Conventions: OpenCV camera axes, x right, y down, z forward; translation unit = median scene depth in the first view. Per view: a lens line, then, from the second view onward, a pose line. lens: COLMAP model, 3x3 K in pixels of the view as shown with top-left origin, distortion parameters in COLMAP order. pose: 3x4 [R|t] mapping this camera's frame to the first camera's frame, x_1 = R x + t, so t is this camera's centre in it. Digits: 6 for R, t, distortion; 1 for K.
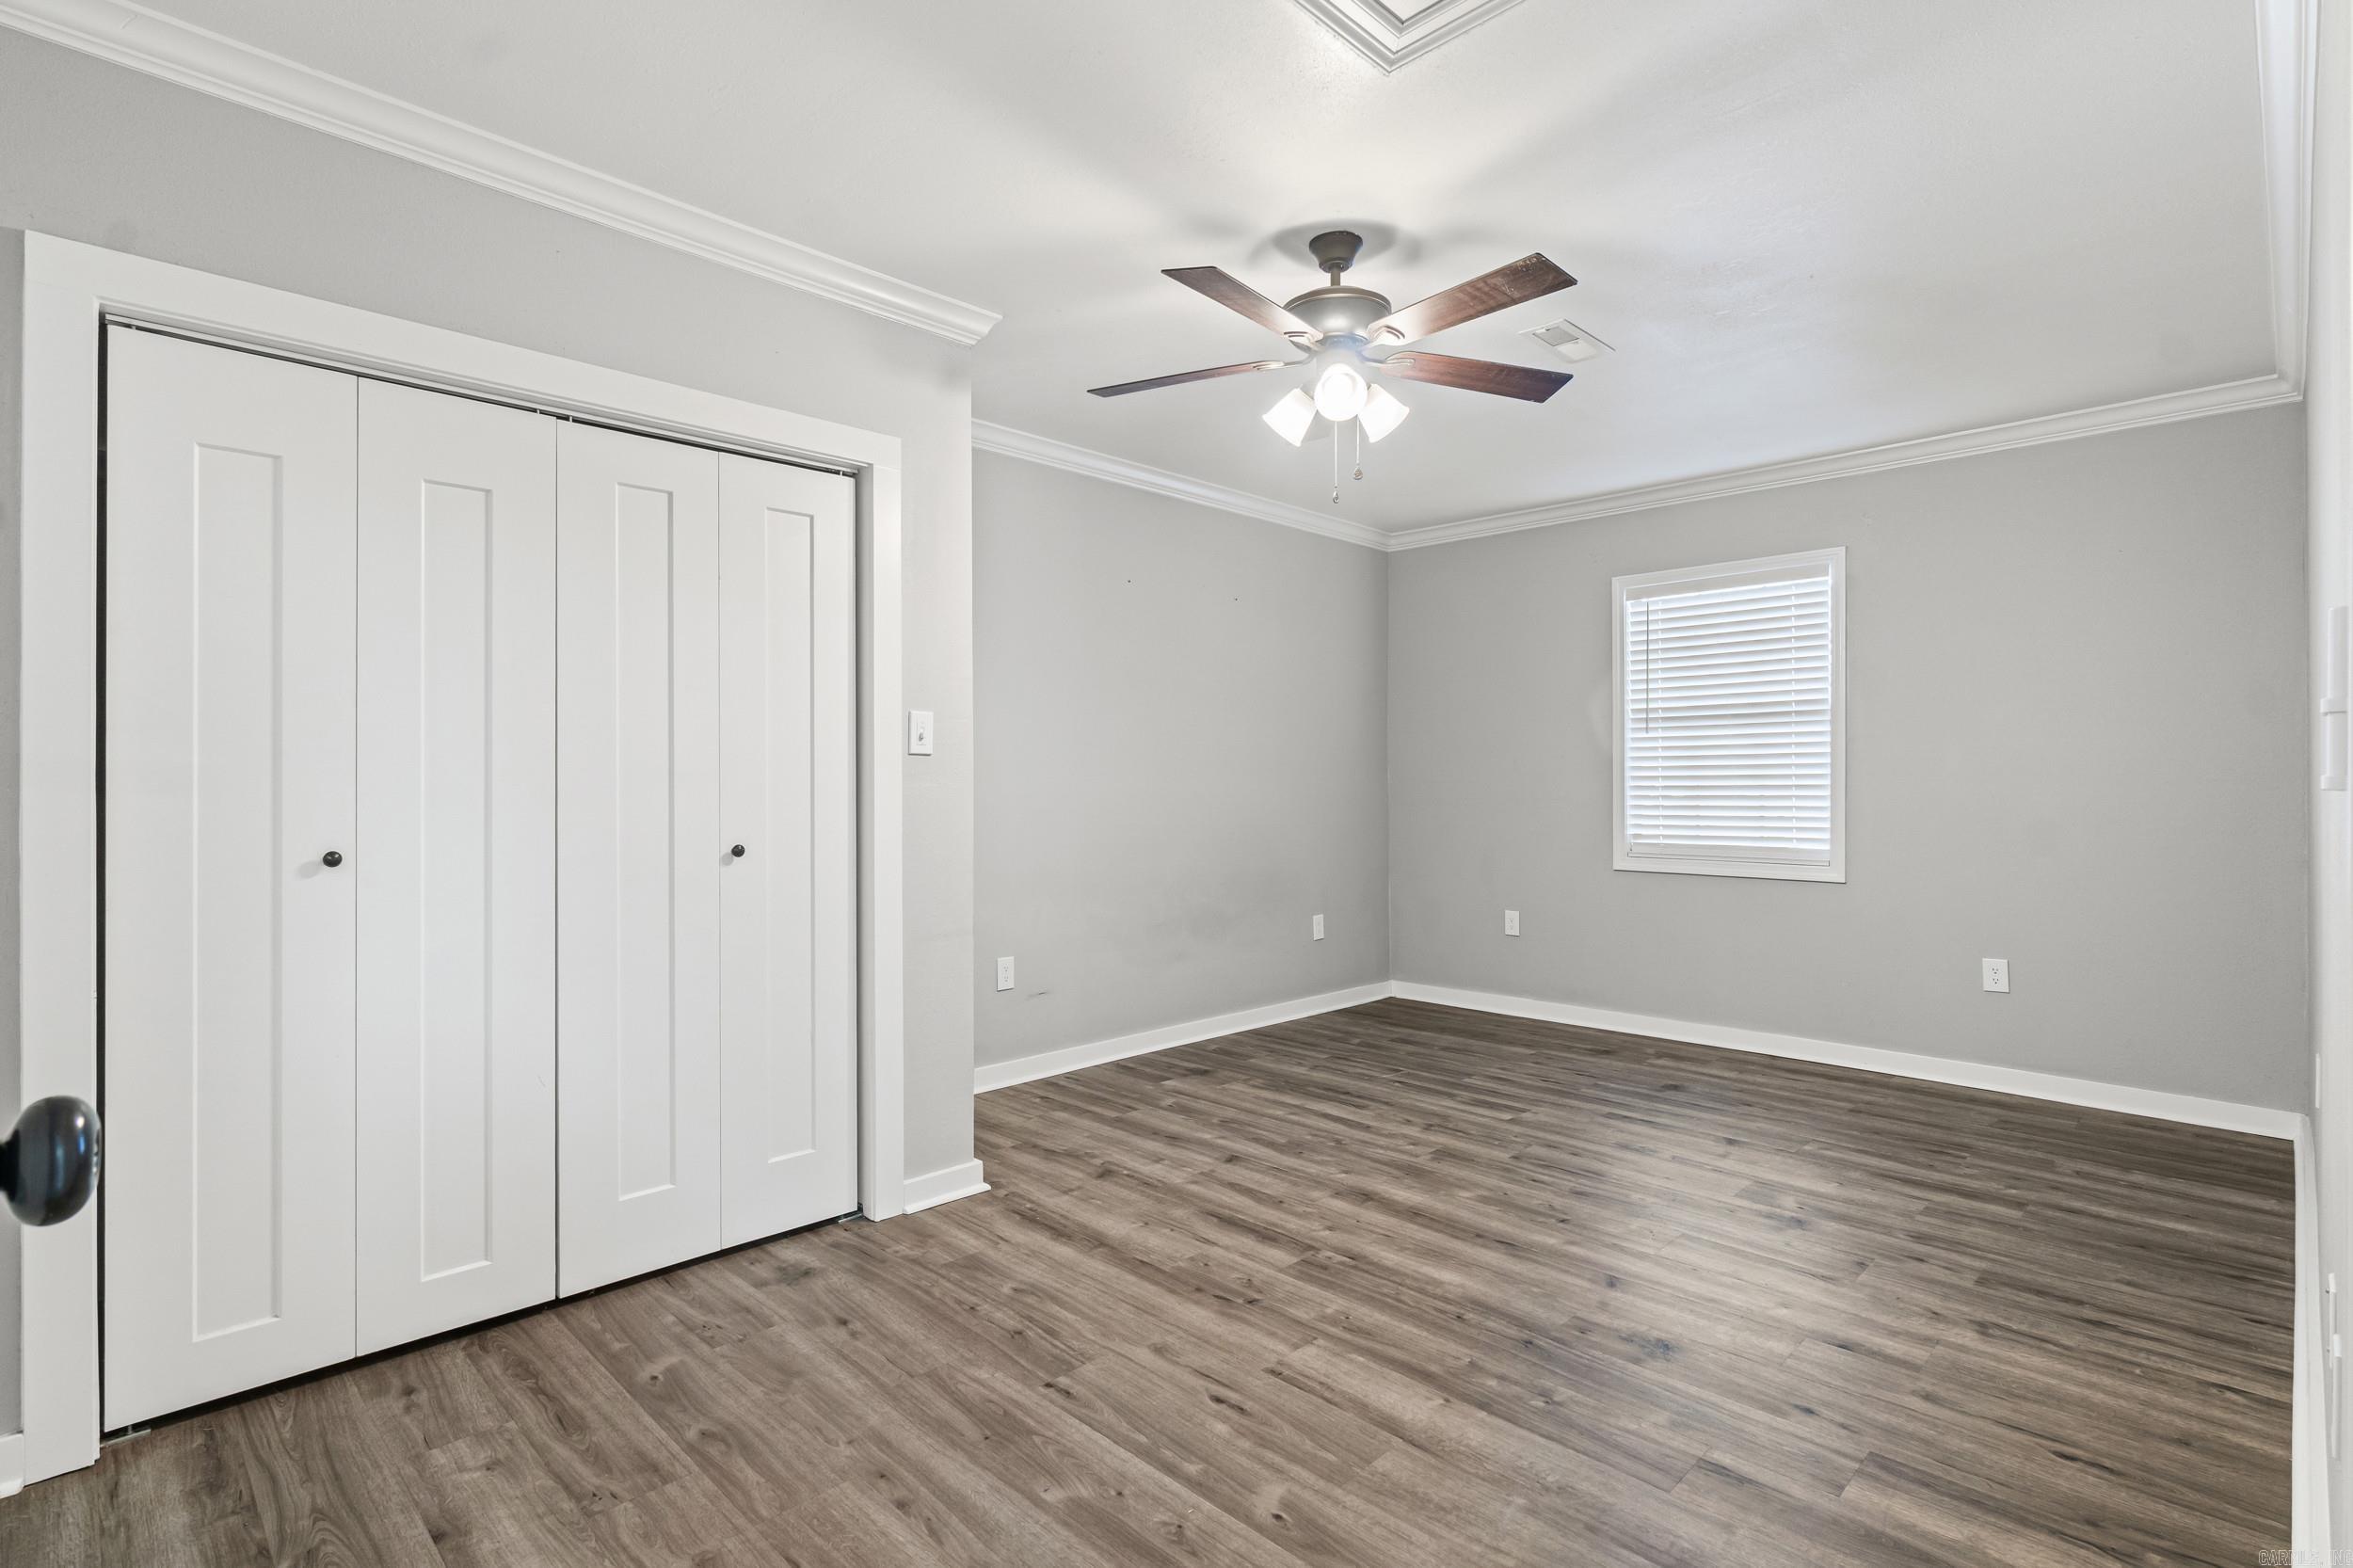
lens RADIAL K [[1131.6, 0, 1173.0], [0, 1131.6, 781.2], [0, 0, 1]] dist [-0.000906, -0.000257]
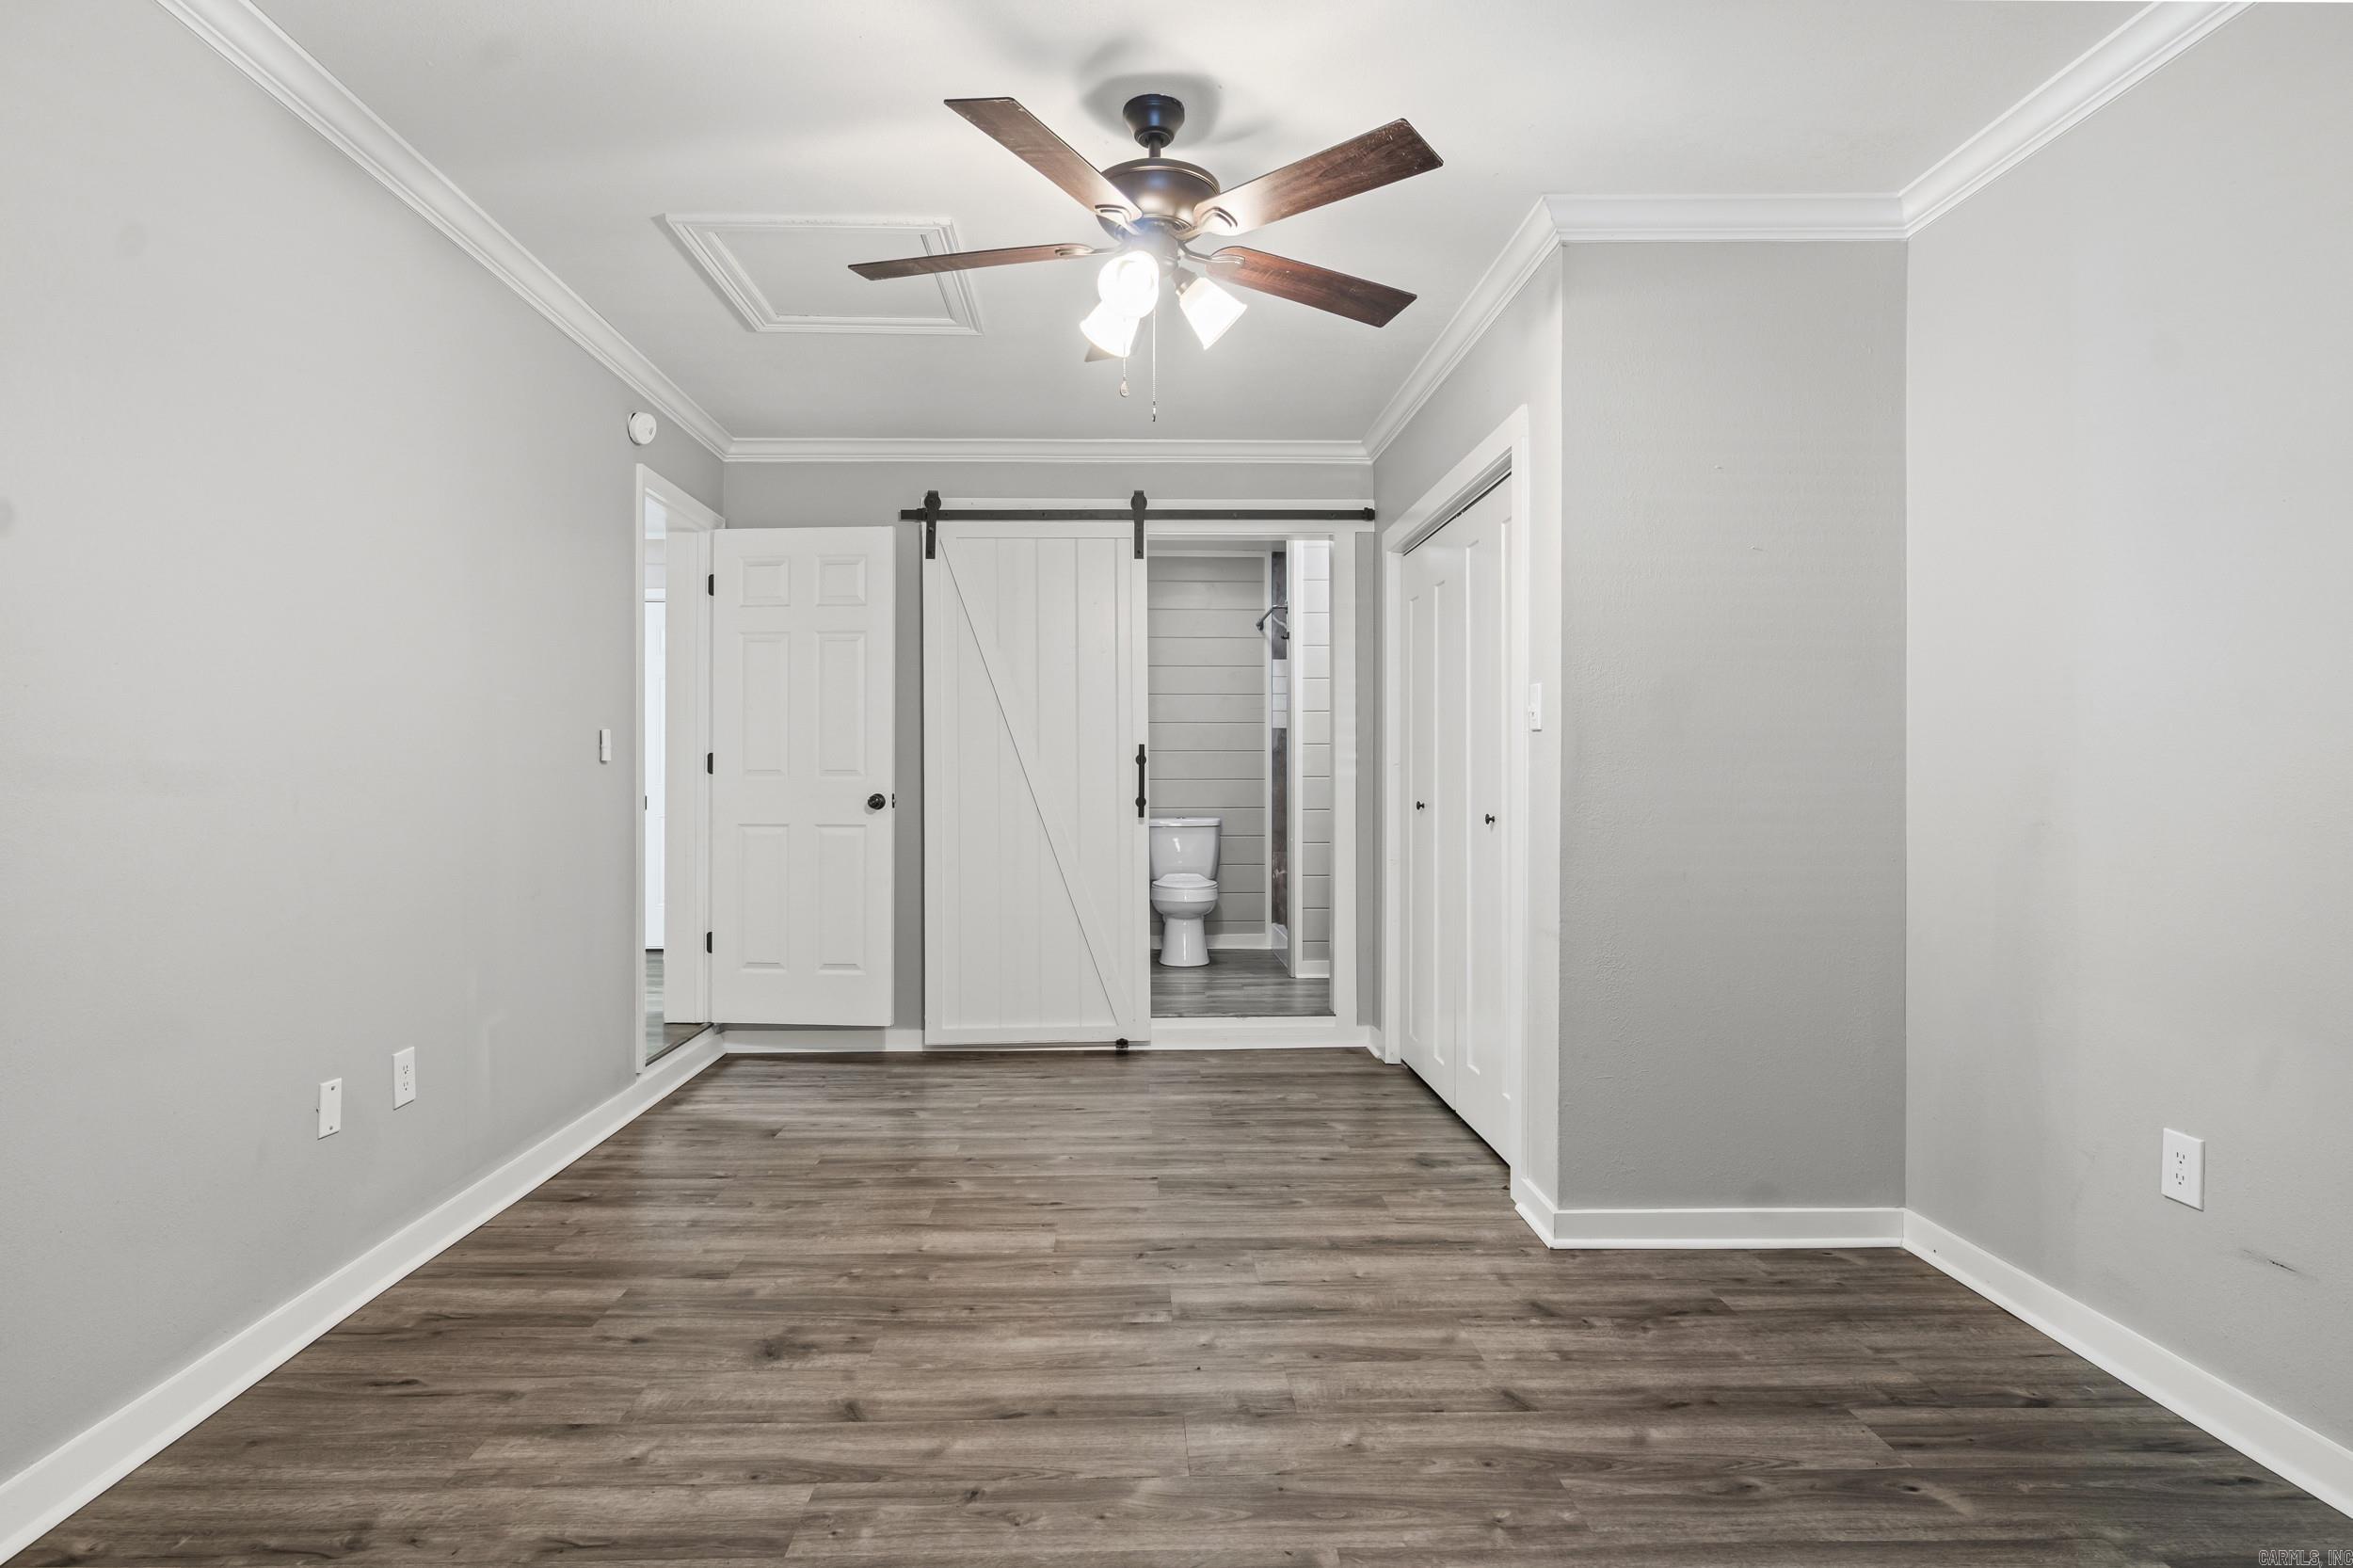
lens RADIAL K [[1247.6, 0, 1169.7], [0, 1247.6, 781.9], [0, 0, 1]] dist [-0.010487, 0.000685]
pose [[-0.689000, 0.002128, -0.724758, 0.841939], [-0.003134, 0.999978, 0.005916, 0.012439], [0.724755, 0.006348, -0.688978, 1.718331]]
